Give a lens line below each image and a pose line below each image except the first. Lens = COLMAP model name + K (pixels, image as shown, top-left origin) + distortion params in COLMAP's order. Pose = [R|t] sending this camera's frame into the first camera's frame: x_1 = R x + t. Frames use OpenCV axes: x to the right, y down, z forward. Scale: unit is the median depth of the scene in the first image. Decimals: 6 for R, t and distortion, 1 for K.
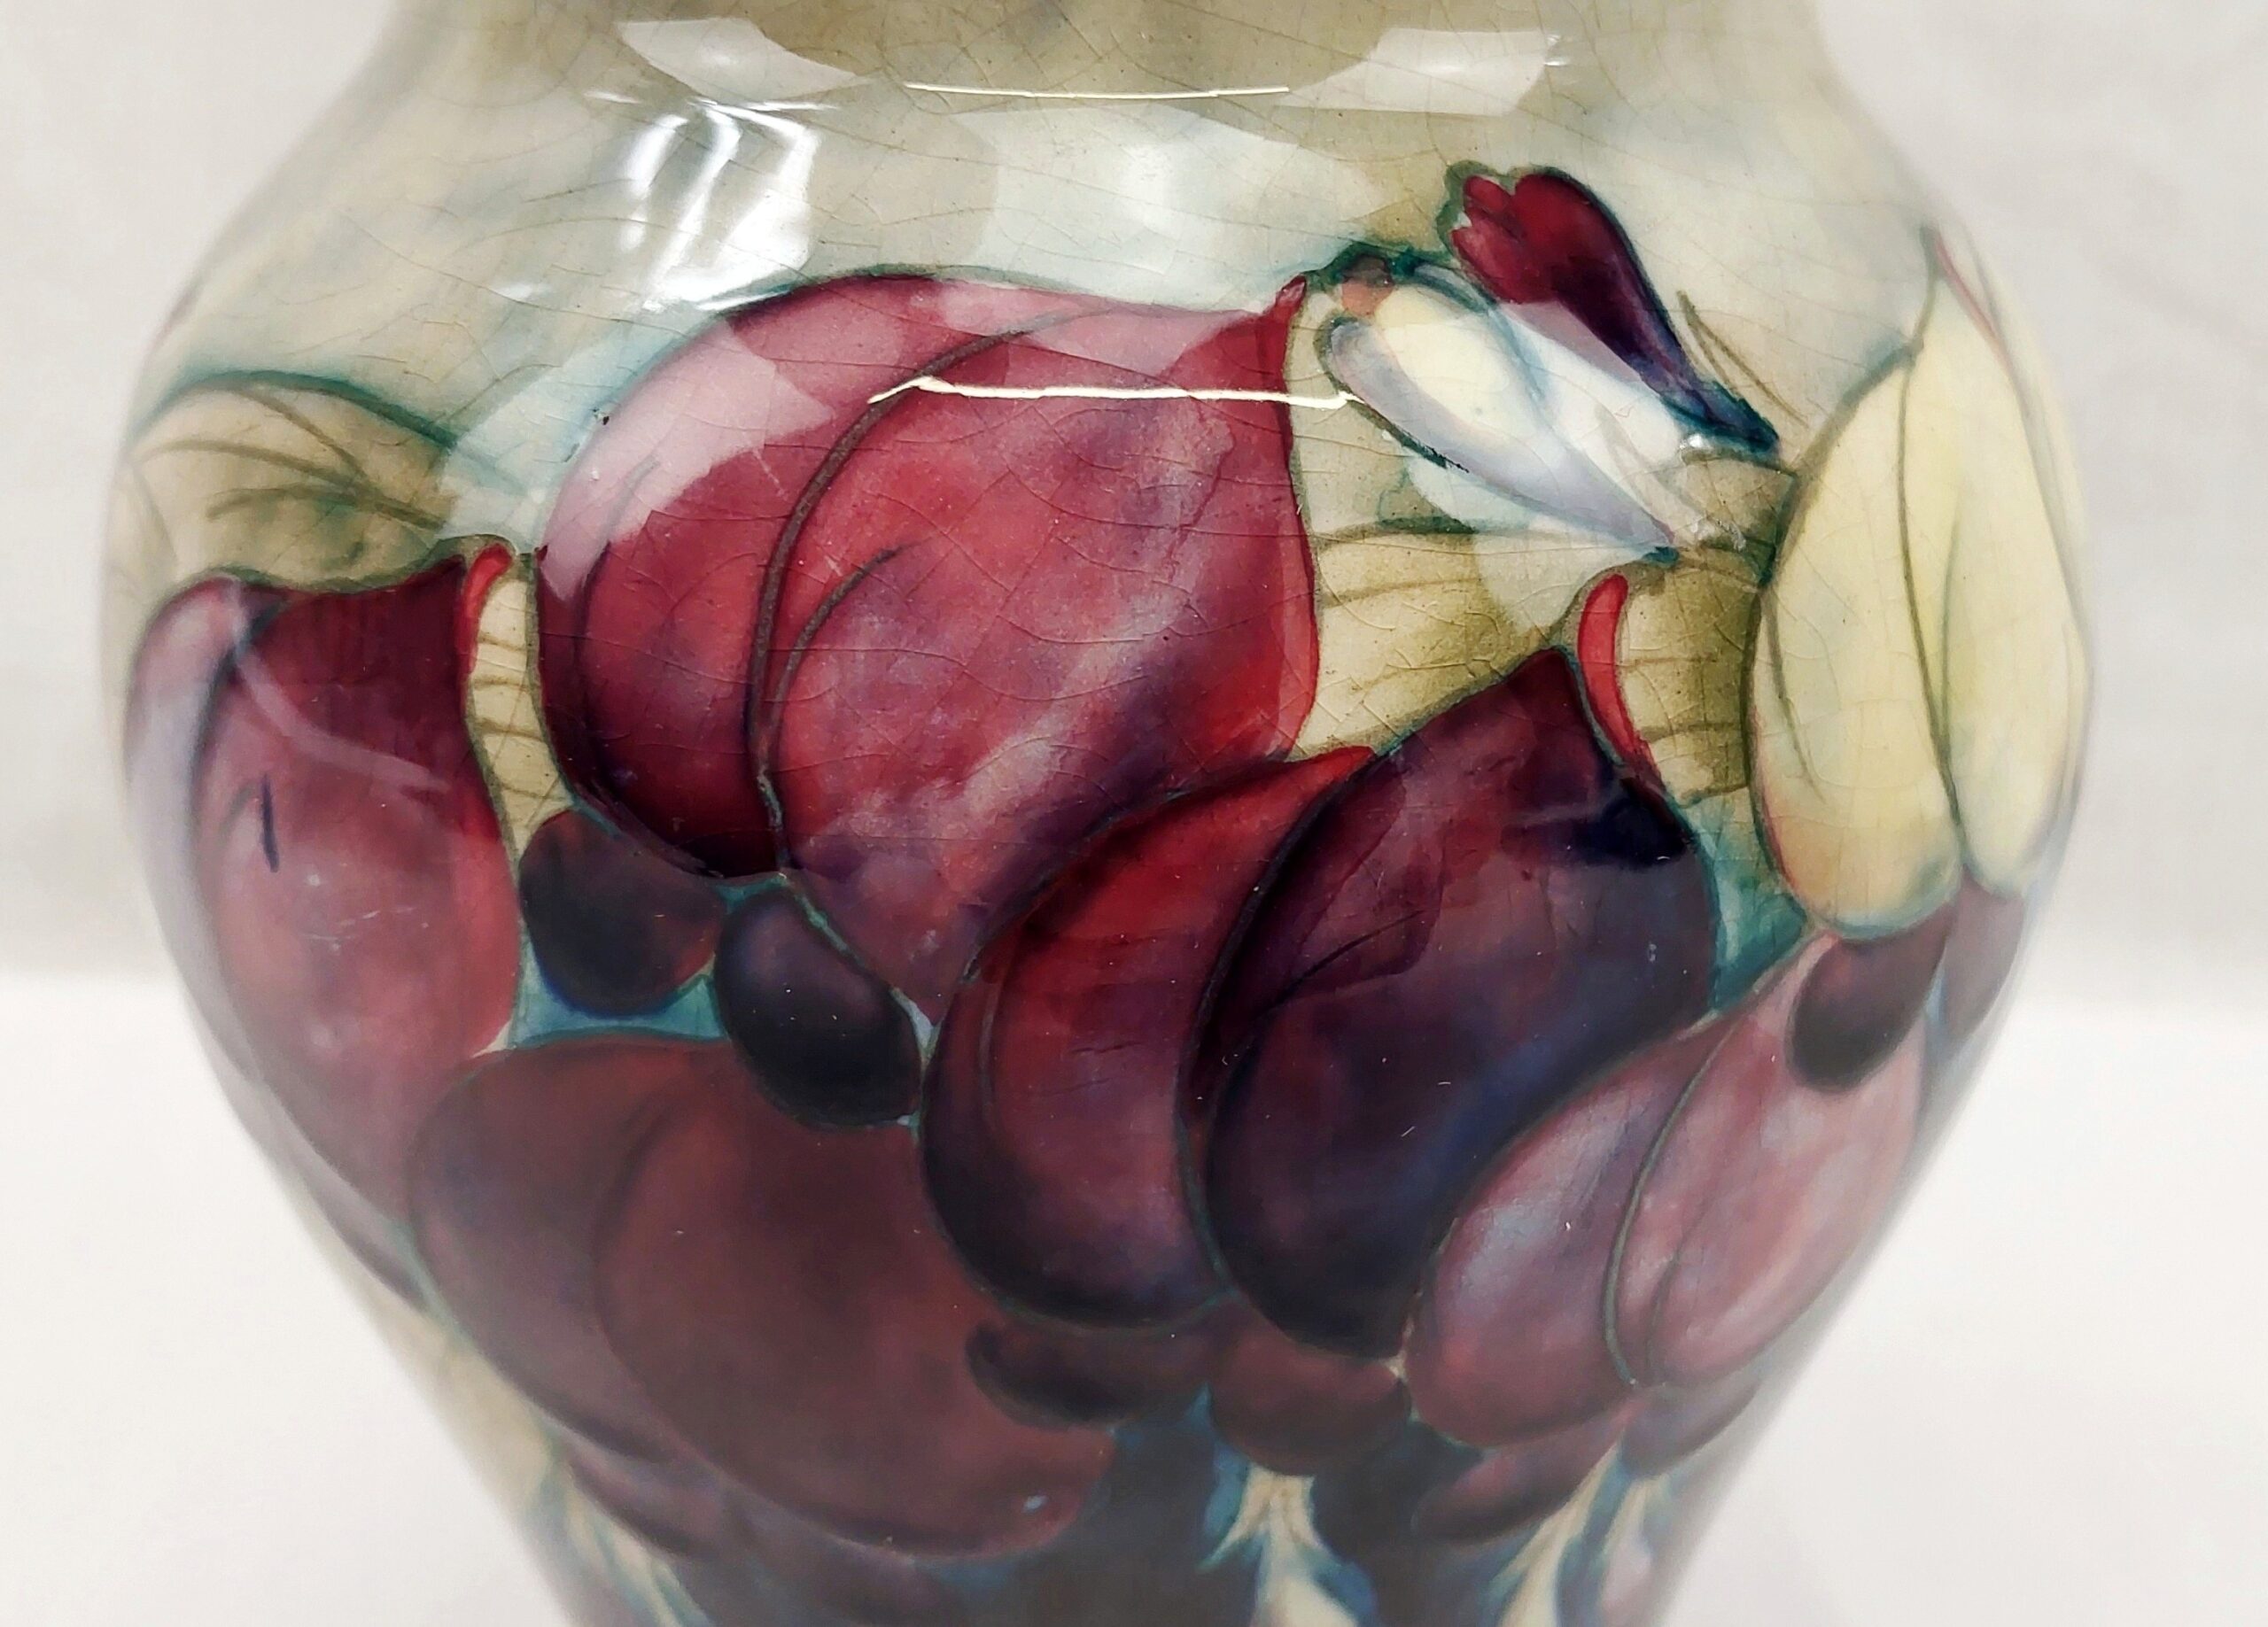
lens RADIAL K [[2590.5, 0, 1134.0], [0, 2590.5, 813.5], [0, 0, 1]] dist [-0.005096, 0.008357]
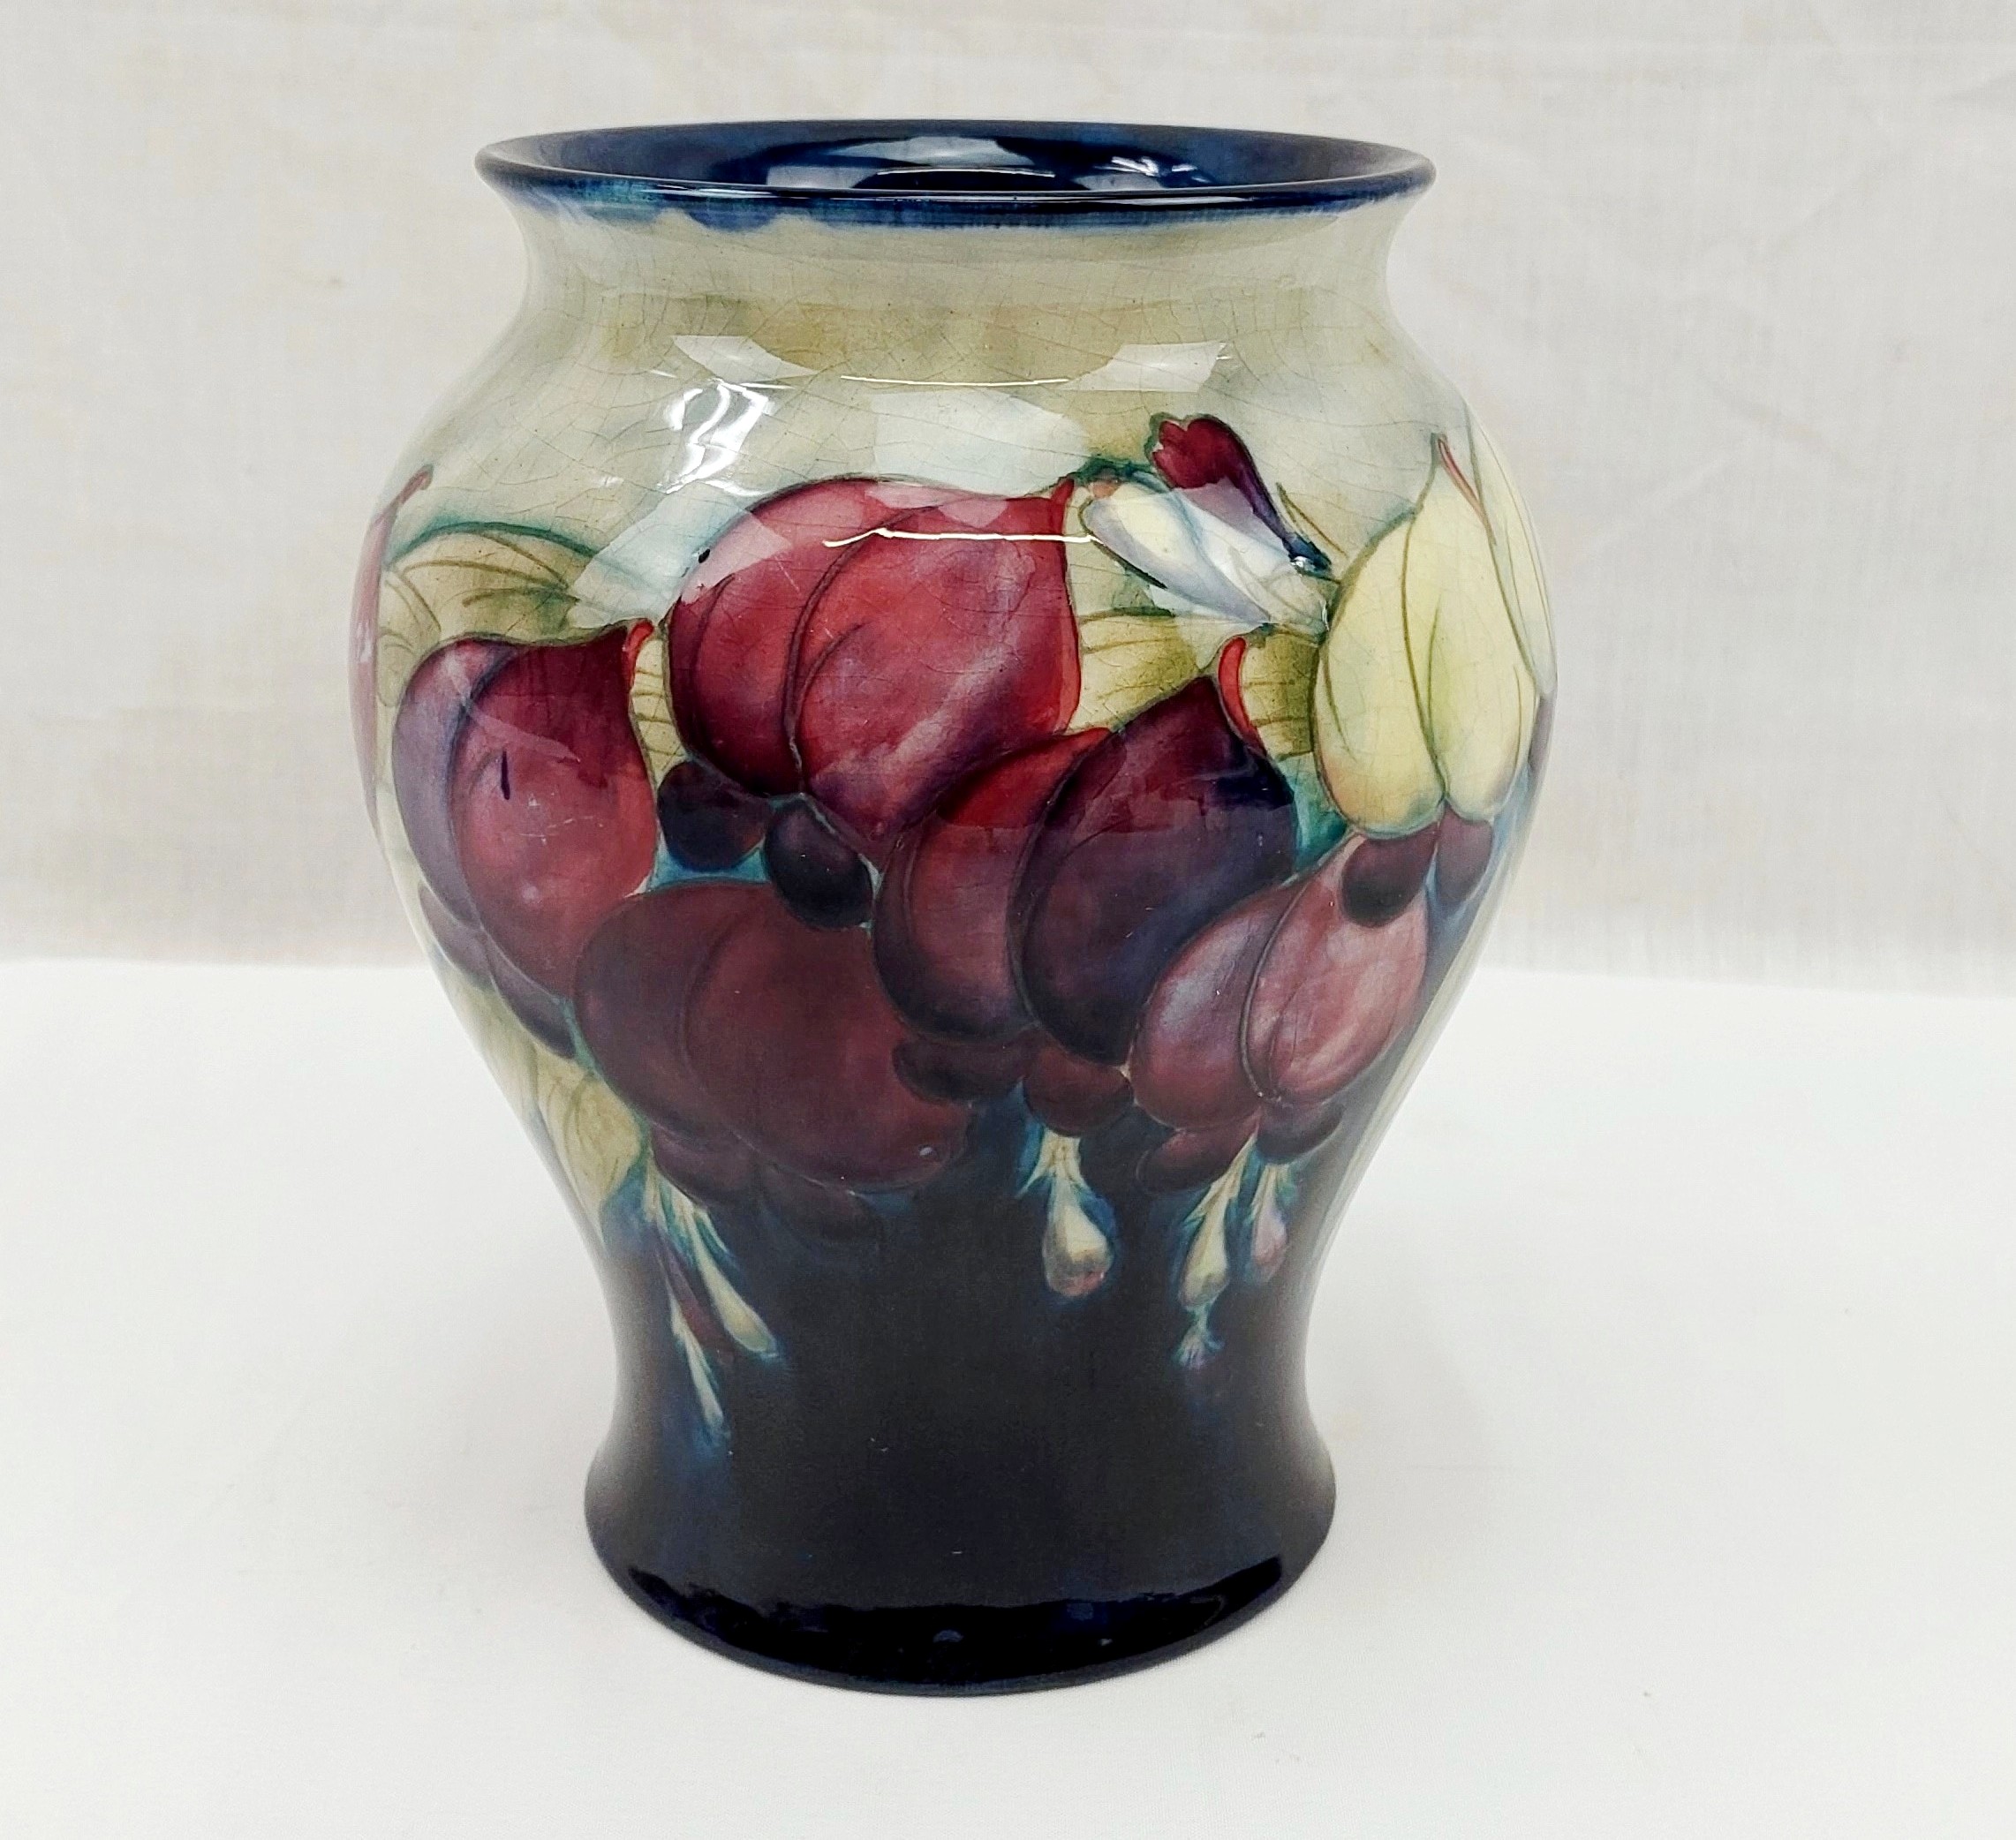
lens RADIAL K [[2776.6, 0, 1008.0], [0, 2776.6, 920.0], [0, 0, 1]] dist [0.003687, -0.019159]
pose [[0.999304, -0.002521, 0.037209, -0.056203], [0.002095, 0.999932, 0.011468, 0.088184], [-0.037236, -0.011382, 0.999242, -0.996875]]
